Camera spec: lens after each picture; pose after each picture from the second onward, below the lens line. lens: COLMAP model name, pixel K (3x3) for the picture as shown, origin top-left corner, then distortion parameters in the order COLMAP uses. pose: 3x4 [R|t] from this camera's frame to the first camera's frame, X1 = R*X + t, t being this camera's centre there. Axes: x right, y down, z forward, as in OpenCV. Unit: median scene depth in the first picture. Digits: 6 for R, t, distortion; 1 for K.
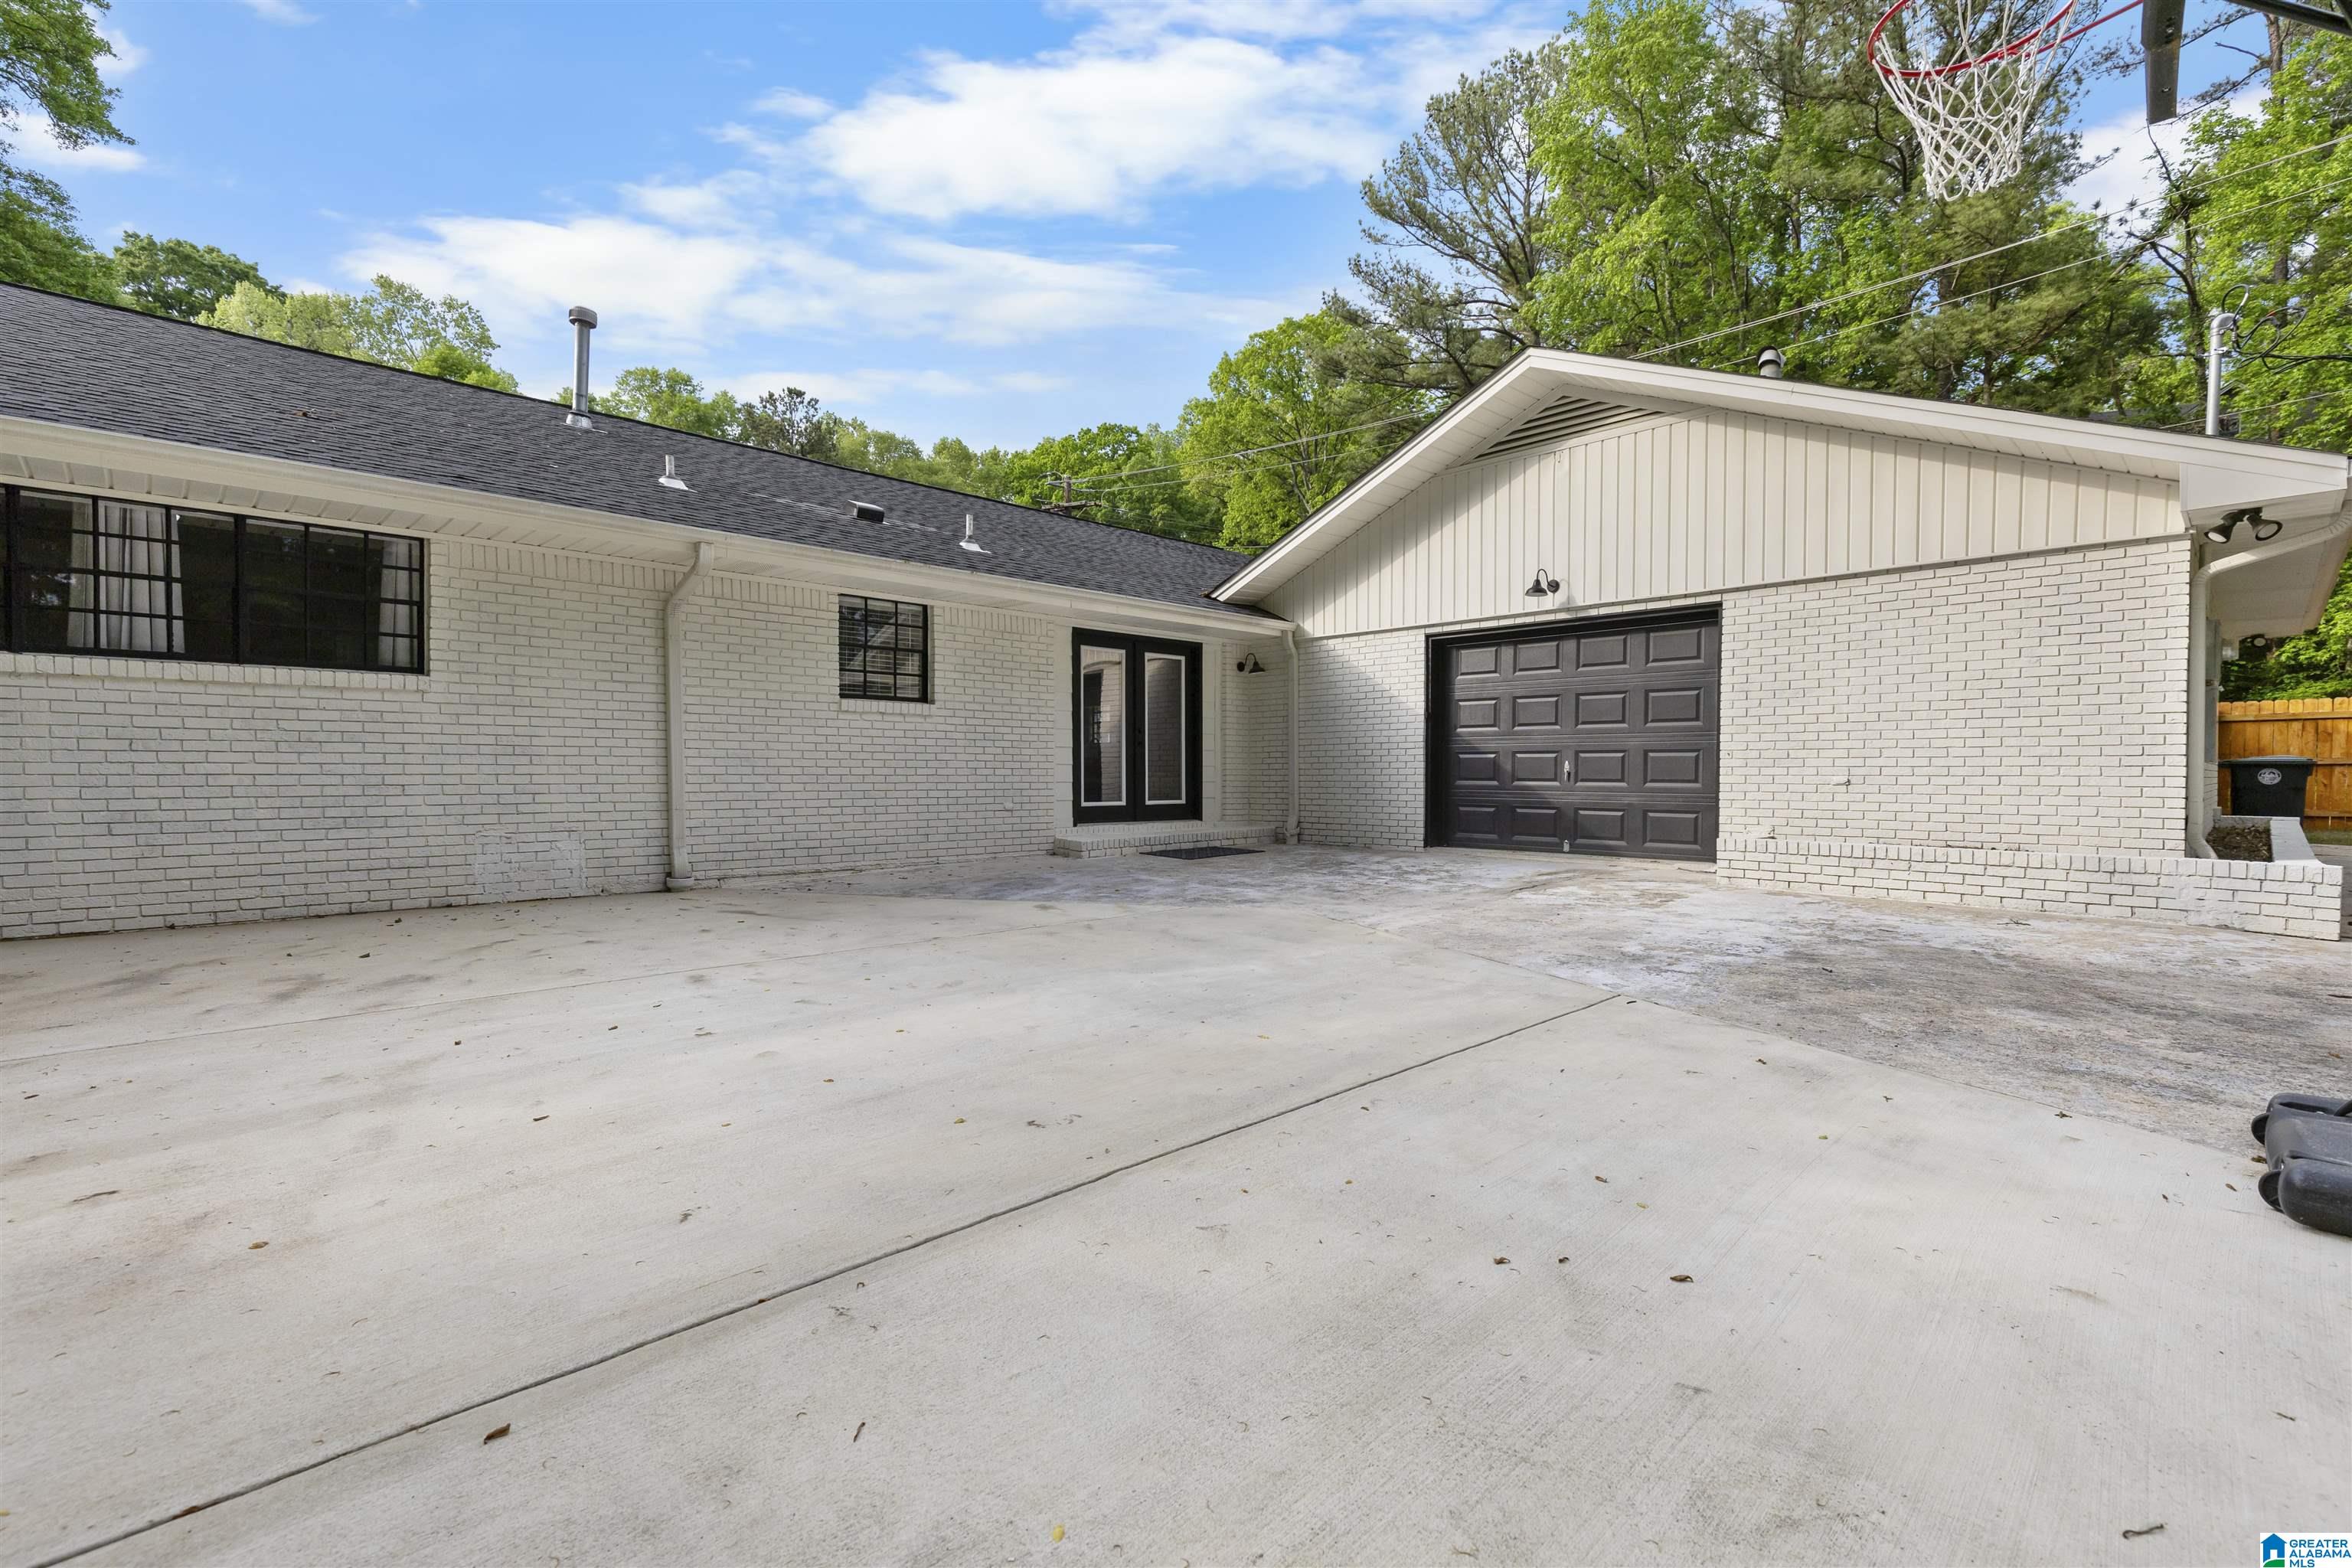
lens RADIAL K [[1074.6, 0, 1172.4], [0, 1074.6, 777.9], [0, 0, 1]] dist [-0.000936, 0.000050]
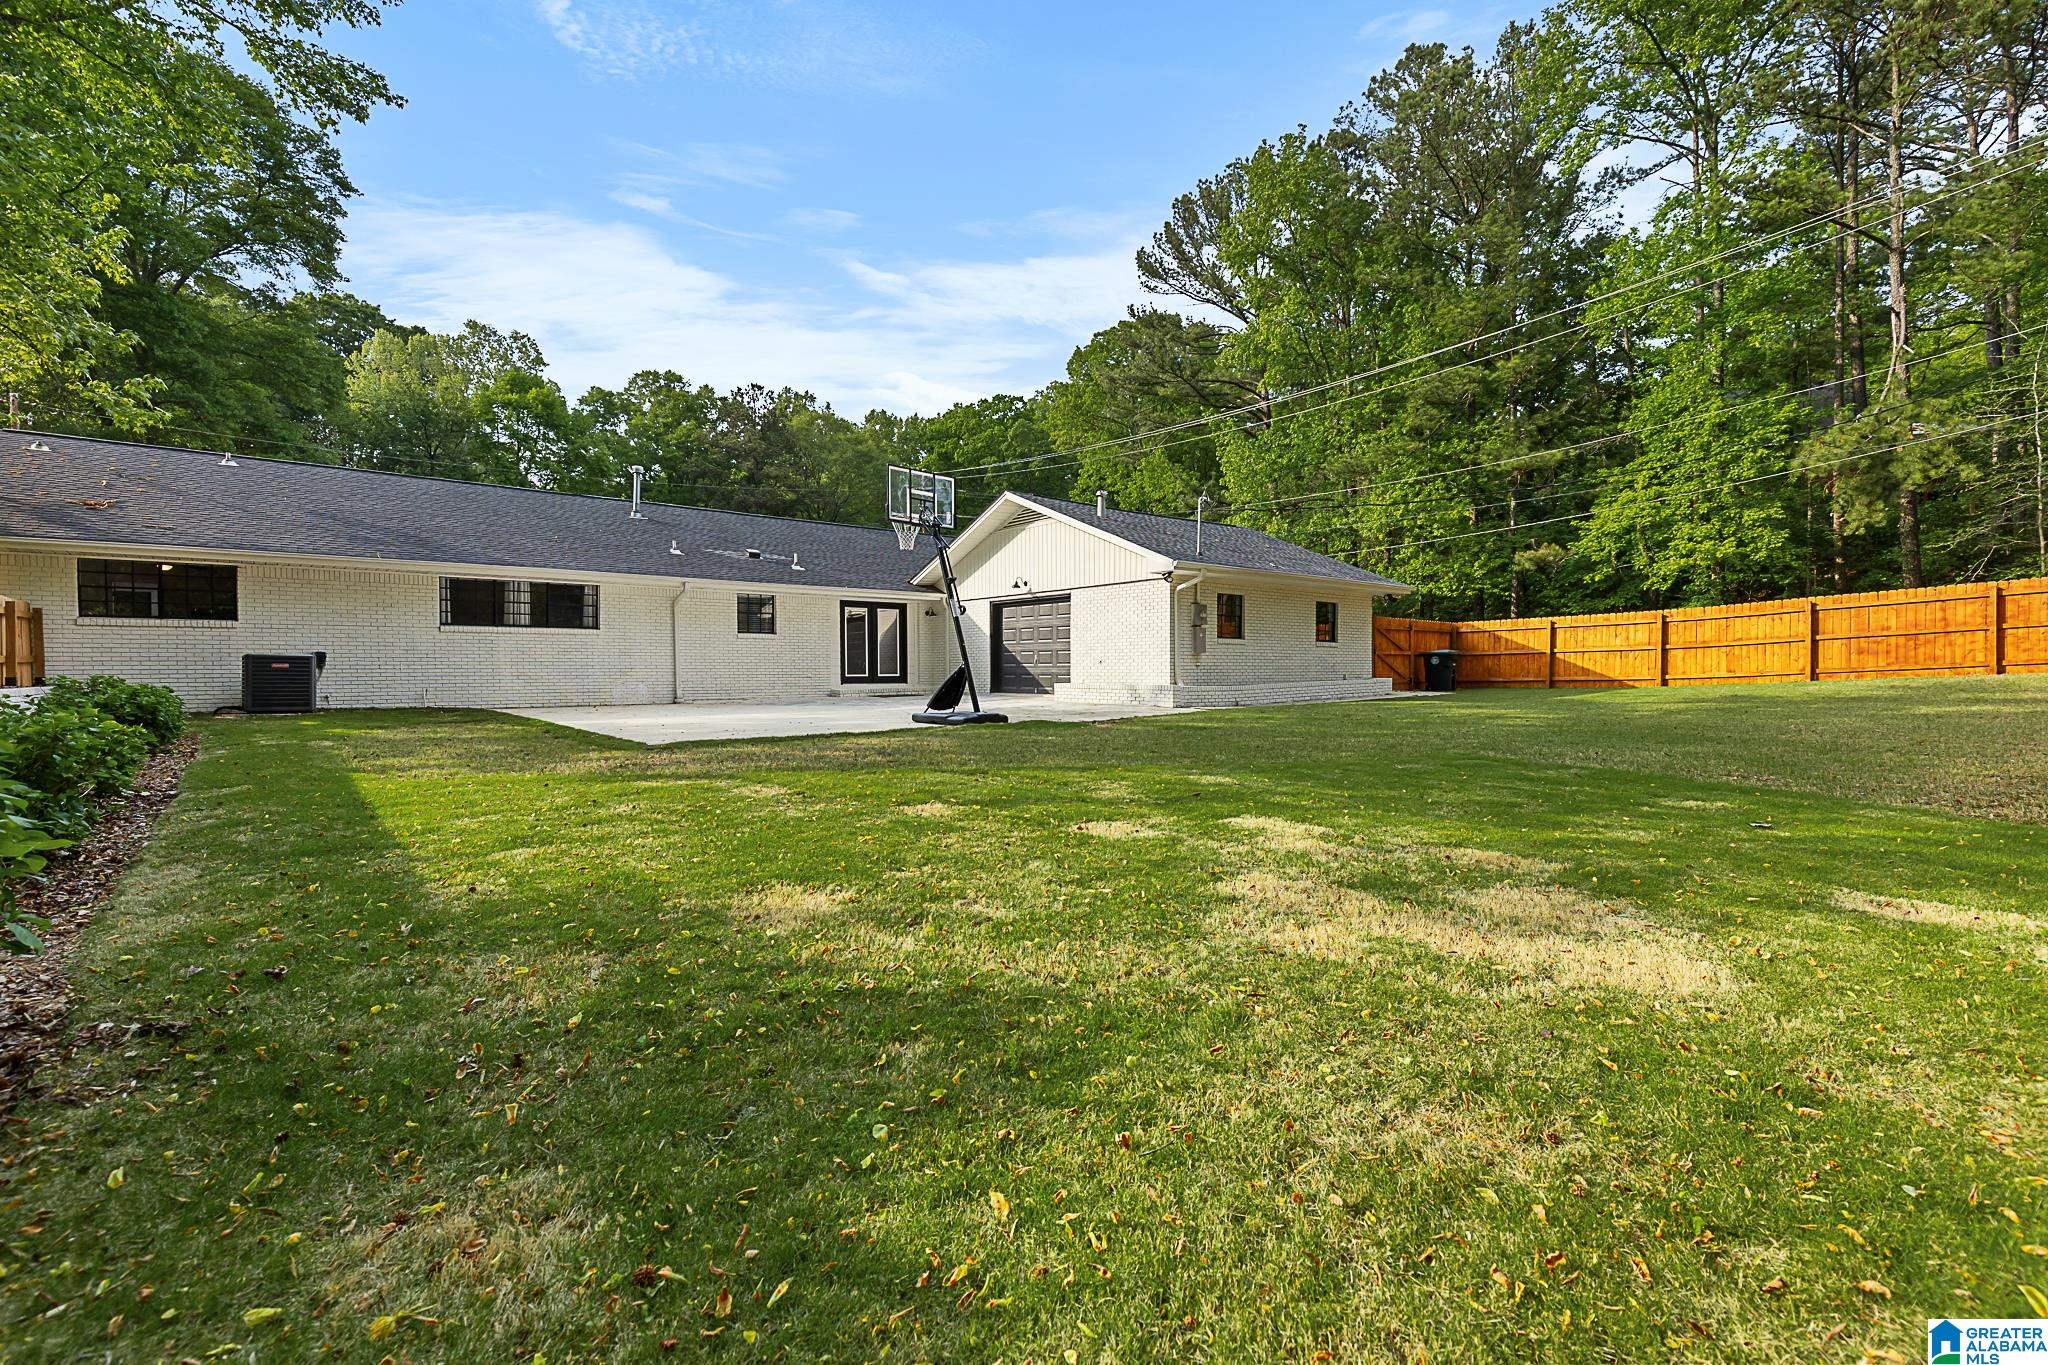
lens RADIAL K [[935.7, 0, 1022.1], [0, 935.7, 693.0], [0, 0, 1]] dist [-0.000936, 0.000050]
pose [[0.997057, -0.002776, -0.076612, 0.481963], [0.004354, 0.999782, 0.020442, 0.024327], [0.076539, -0.020716, 0.996851, -1.061851]]
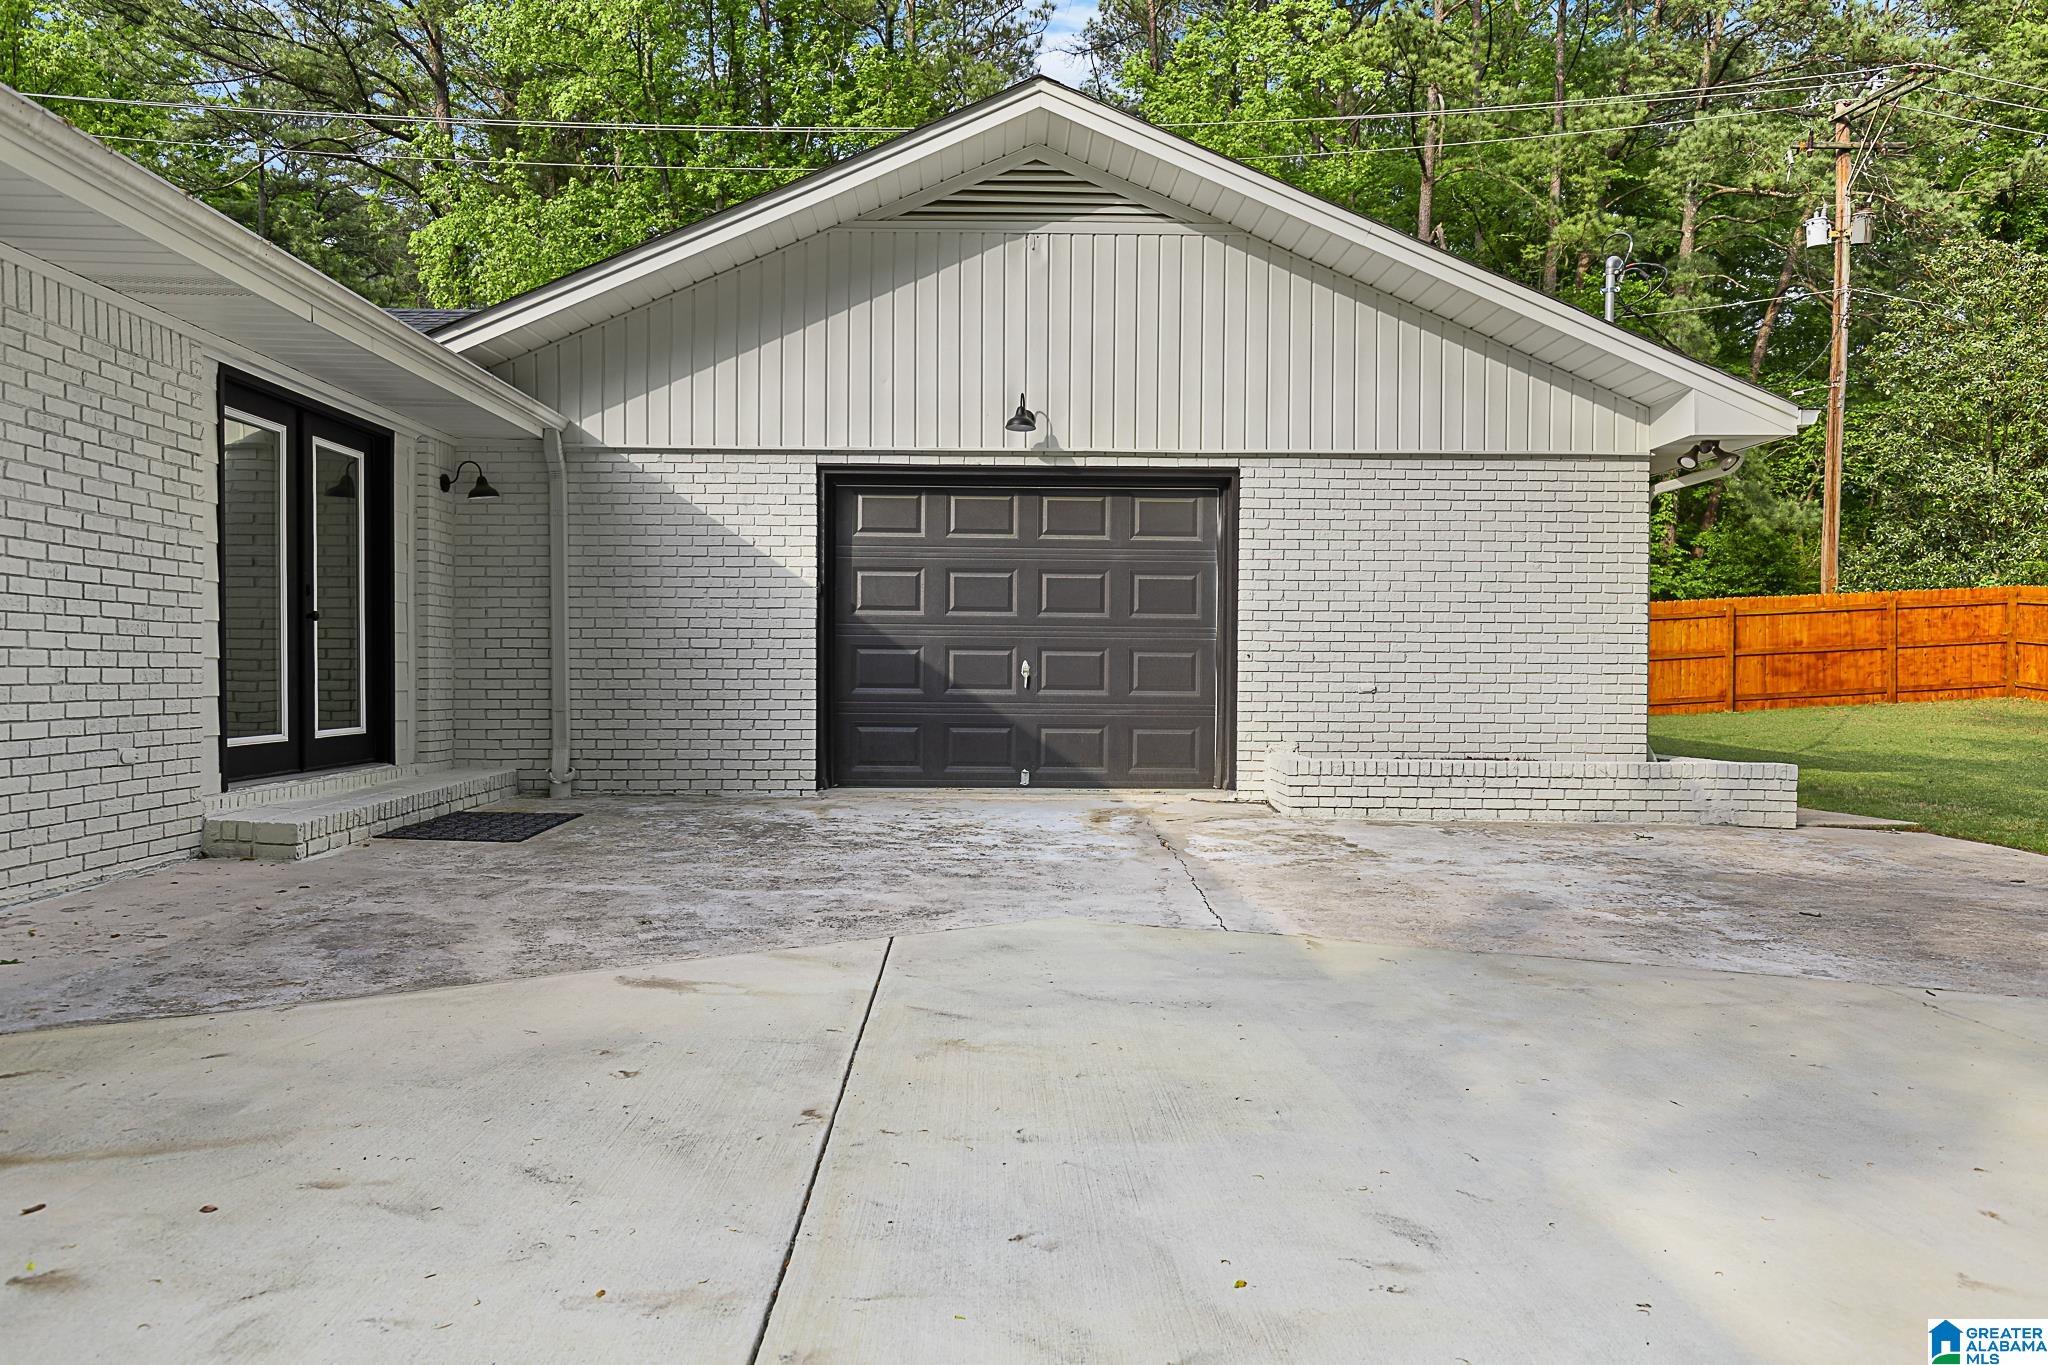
lens RADIAL K [[1368.5, 0, 1023.0], [0, 1368.5, 681.2], [0, 0, 1]] dist [0.003781, 0.000510]
pose [[0.665972, -0.002095, 0.745974, -0.316724], [-0.001729, 0.999989, 0.004352, -0.006060], [-0.745975, -0.004188, 0.665961, 0.369187]]
